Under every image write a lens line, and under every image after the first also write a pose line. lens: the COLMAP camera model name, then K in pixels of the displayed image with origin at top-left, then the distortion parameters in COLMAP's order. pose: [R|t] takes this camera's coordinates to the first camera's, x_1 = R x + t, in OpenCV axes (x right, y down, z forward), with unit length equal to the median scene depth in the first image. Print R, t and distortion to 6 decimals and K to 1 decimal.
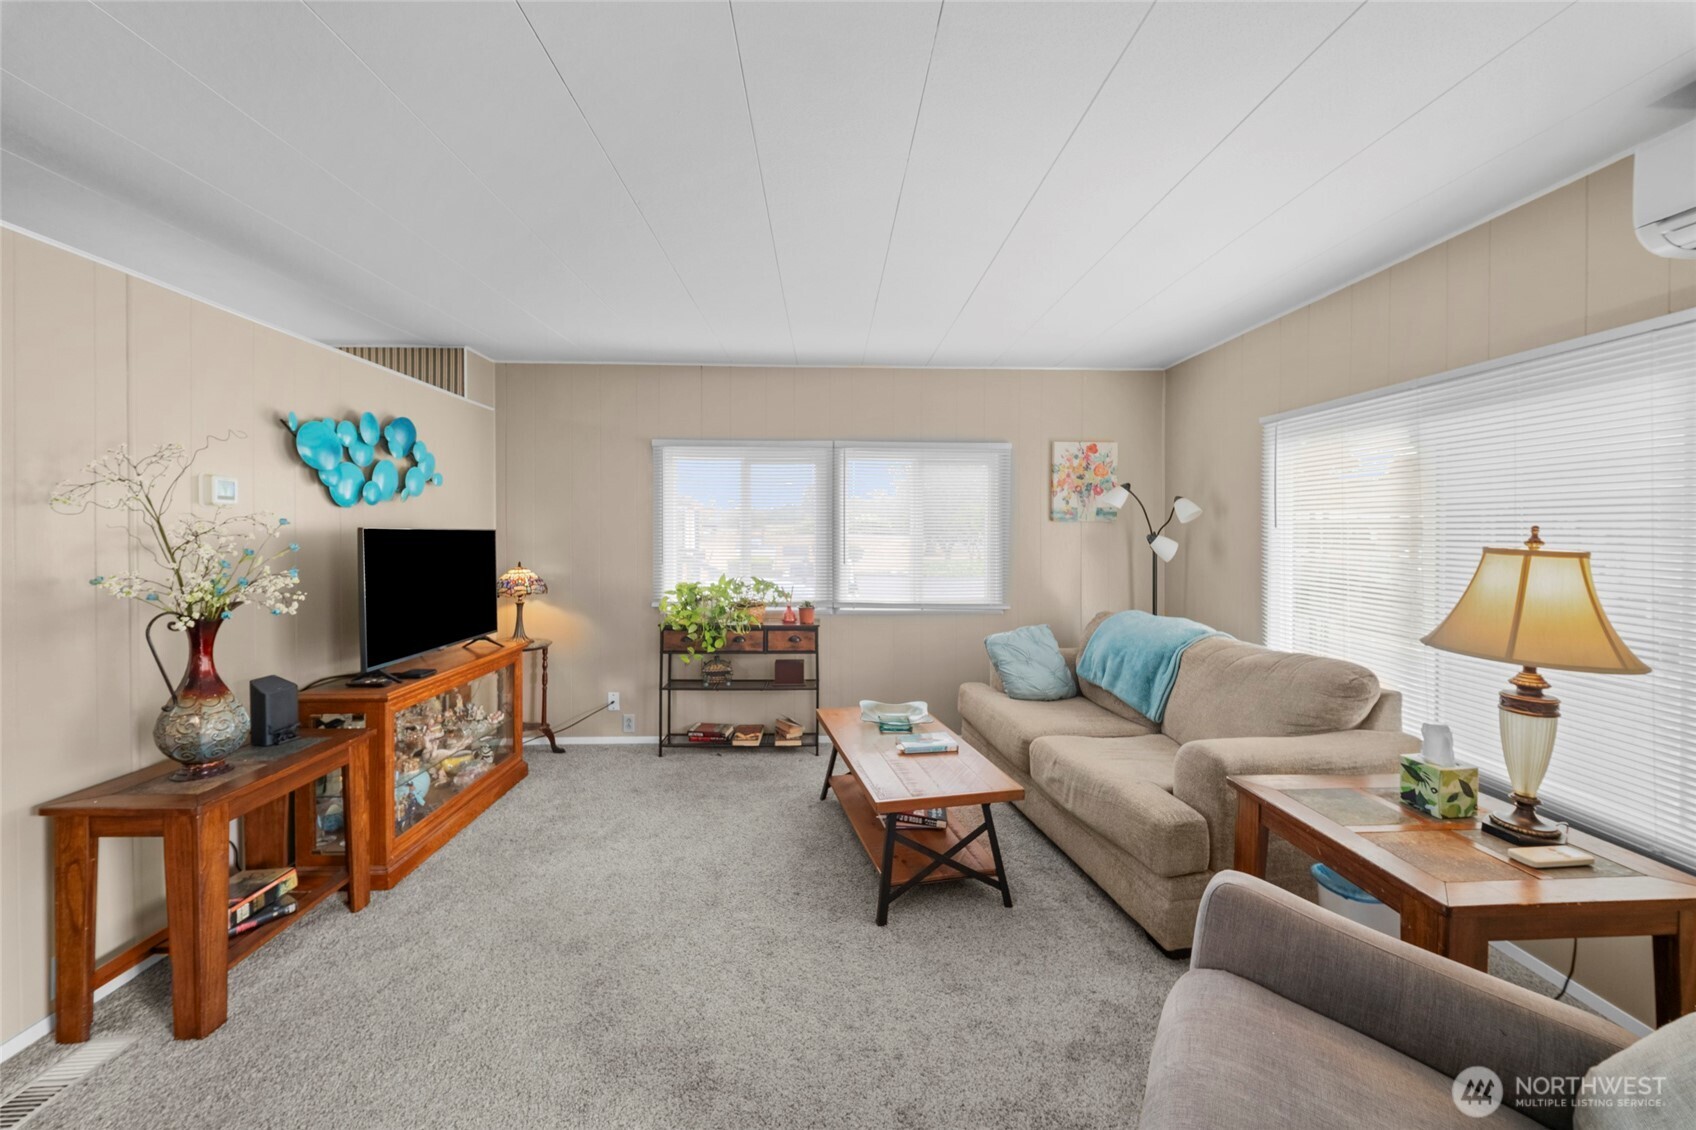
lens RADIAL K [[613.4, 0, 851.9], [0, 613.4, 535.7], [0, 0, 1]] dist [-0.000327, -0.003796]
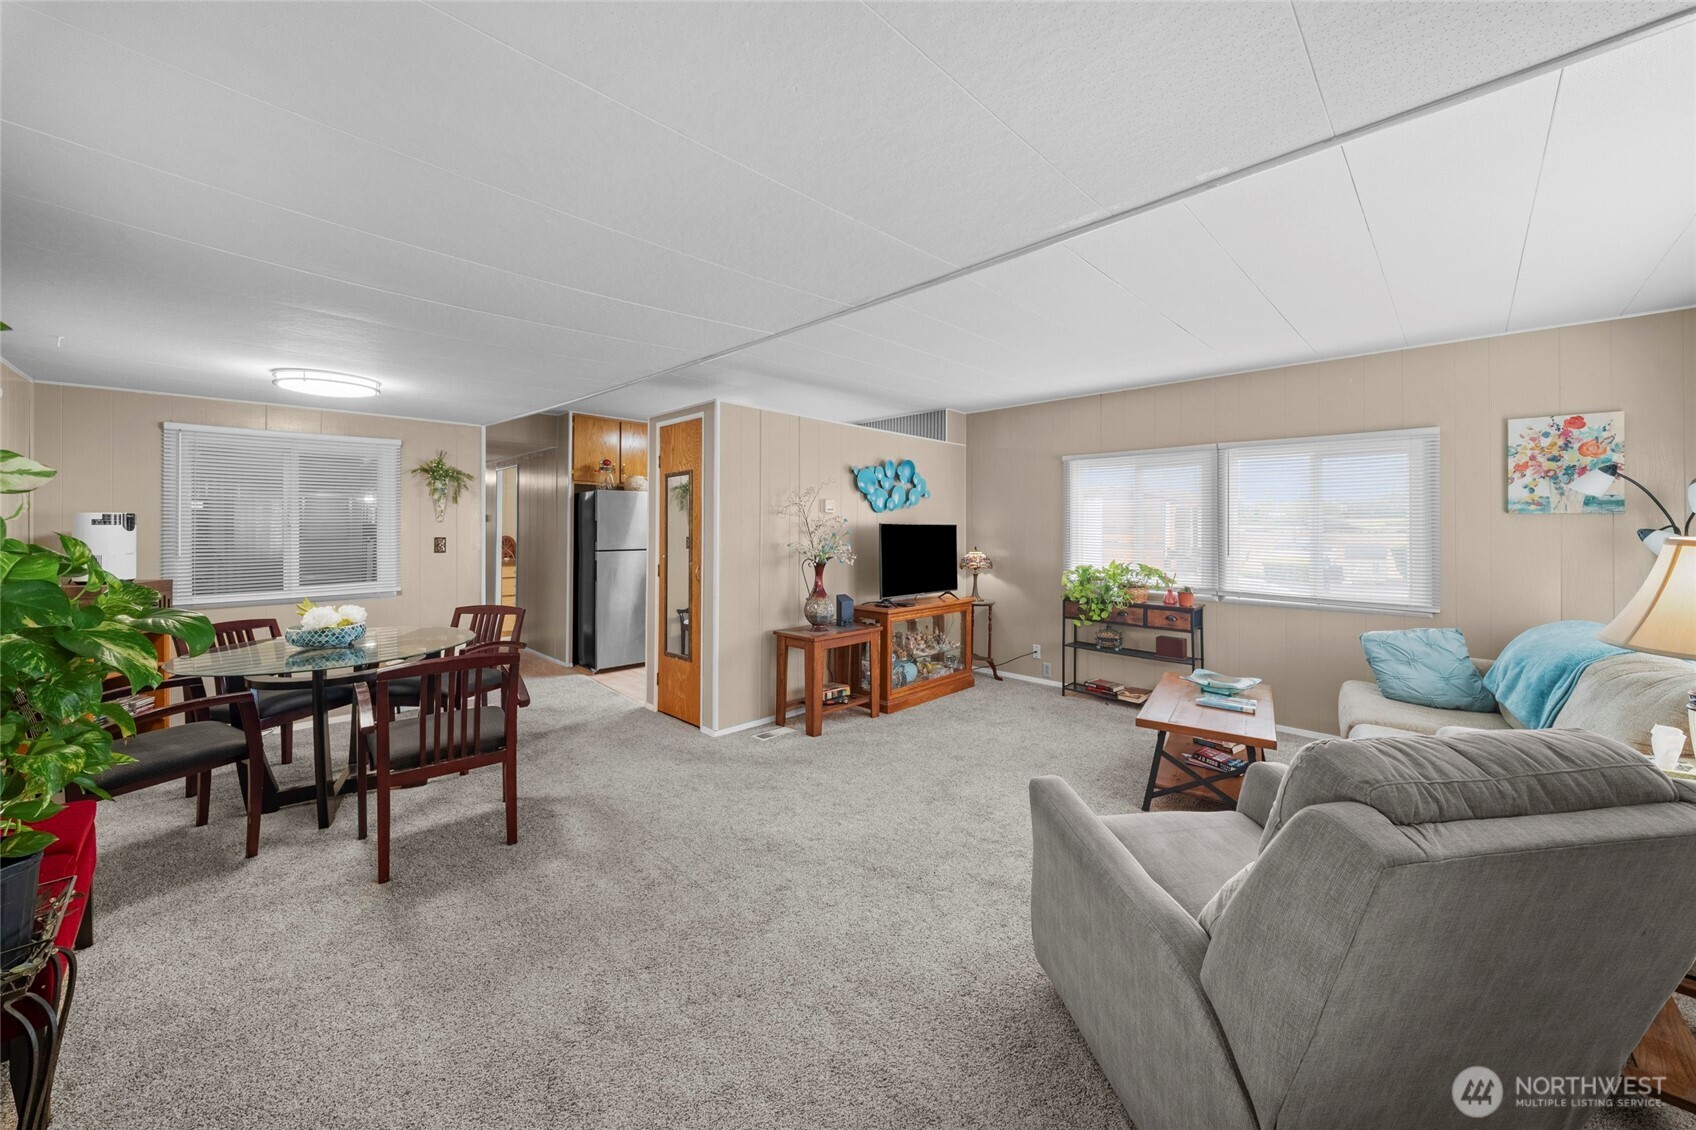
lens RADIAL K [[613.4, 0, 875.4], [0, 613.4, 520.5], [0, 0, 1]] dist [-0.000327, -0.003796]
pose [[0.710663, -0.007759, -0.703490, 0.375802], [-0.006546, 0.999823, -0.017640, 0.008299], [0.703502, 0.017141, 0.710486, -0.261892]]
